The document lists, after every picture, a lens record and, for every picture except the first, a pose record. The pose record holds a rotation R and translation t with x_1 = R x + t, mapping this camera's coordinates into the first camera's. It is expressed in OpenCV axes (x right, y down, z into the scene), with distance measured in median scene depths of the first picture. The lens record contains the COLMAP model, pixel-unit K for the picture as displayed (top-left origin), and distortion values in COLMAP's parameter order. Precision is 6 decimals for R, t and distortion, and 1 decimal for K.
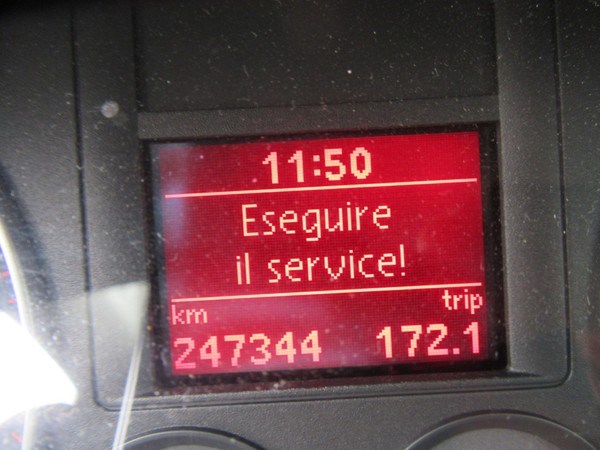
lens RADIAL K [[438.3, 0, 301.1], [0, 438.3, 228.1], [0, 0, 1]] dist [-0.002721, -0.005427]
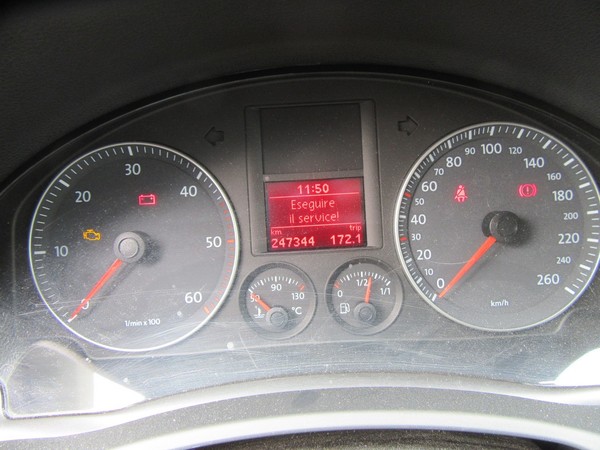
lens RADIAL K [[438.3, 0, 299.3], [0, 438.3, 222.8], [0, 0, 1]] dist [-0.002721, -0.005427]
pose [[0.999766, -0.001055, -0.021601, 0.001764], [0.000032, 0.998881, -0.047300, 0.289431], [0.021626, 0.047288, 0.998647, -2.452122]]
